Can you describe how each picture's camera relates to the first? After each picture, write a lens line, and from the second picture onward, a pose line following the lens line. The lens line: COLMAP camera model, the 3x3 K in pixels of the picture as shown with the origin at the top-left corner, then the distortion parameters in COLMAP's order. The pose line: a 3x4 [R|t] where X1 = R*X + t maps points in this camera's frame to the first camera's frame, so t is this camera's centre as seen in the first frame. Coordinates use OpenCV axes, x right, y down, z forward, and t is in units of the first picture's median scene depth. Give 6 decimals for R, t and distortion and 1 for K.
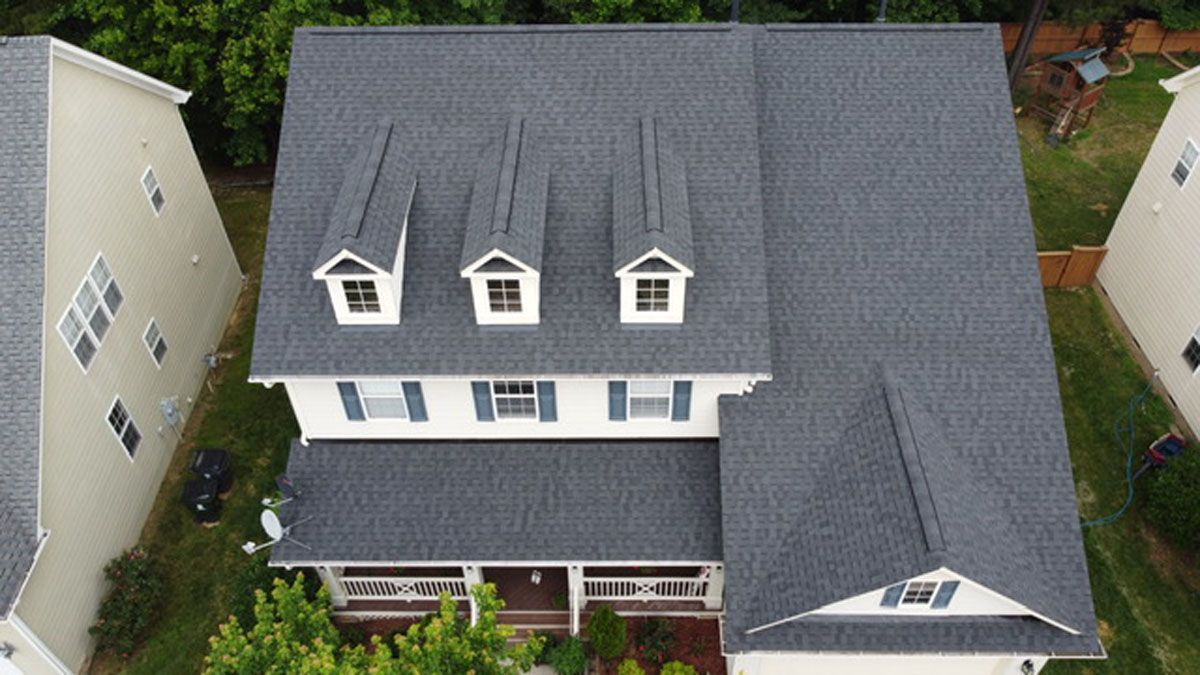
lens RADIAL K [[913.5, 0, 599.0], [0, 913.5, 342.7], [0, 0, 1]] dist [-0.005935, 0.001294]
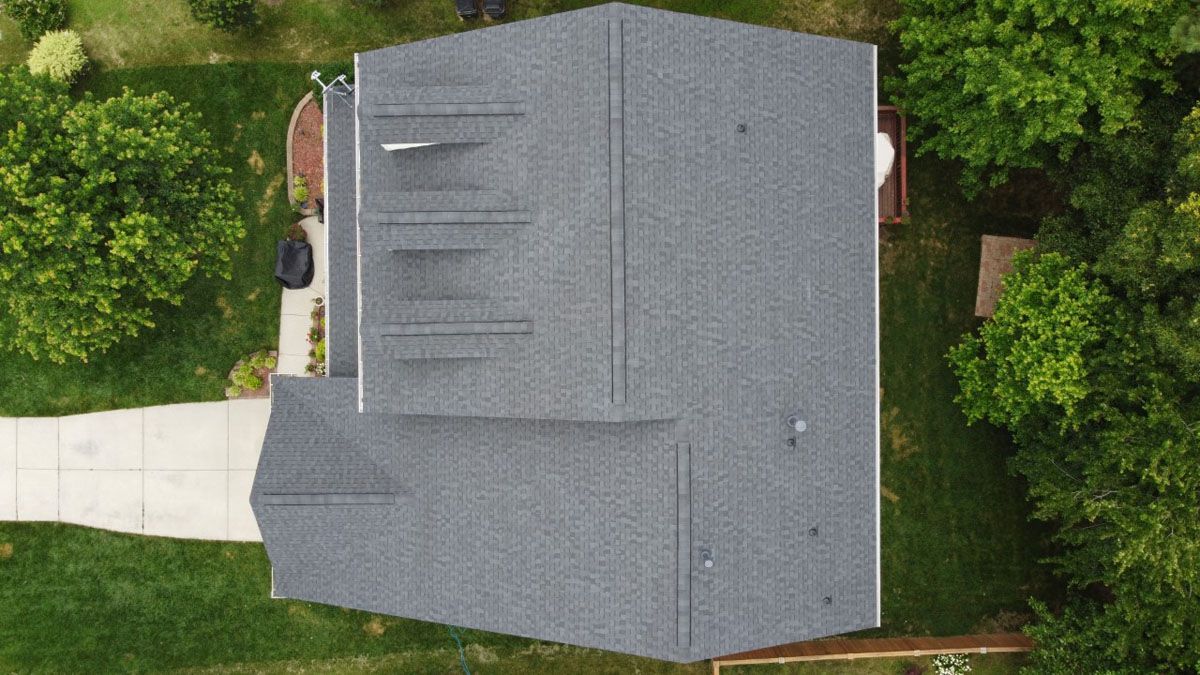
lens RADIAL K [[913.5, 0, 606.0], [0, 913.5, 337.8], [0, 0, 1]] dist [-0.005935, 0.001294]
pose [[0.021994, 0.999630, 0.015973, 0.049692], [-0.701209, 0.004036, 0.712945, -1.159373], [0.712617, -0.026881, 0.701038, 0.230163]]
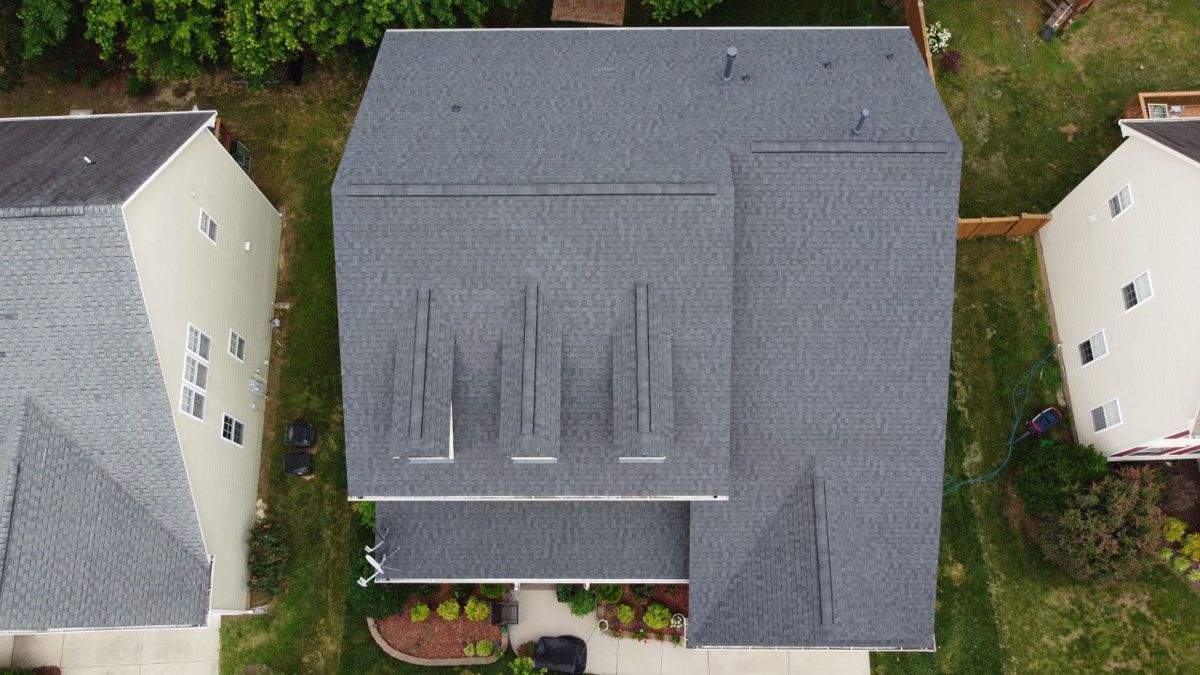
lens RADIAL K [[913.5, 0, 599.0], [0, 913.5, 343.5], [0, 0, 1]] dist [-0.005935, 0.001294]
pose [[0.999955, -0.009416, -0.000976, -0.002410], [0.008769, 0.882573, 0.470094, -0.738107], [-0.003564, -0.470081, 0.882616, -0.095840]]
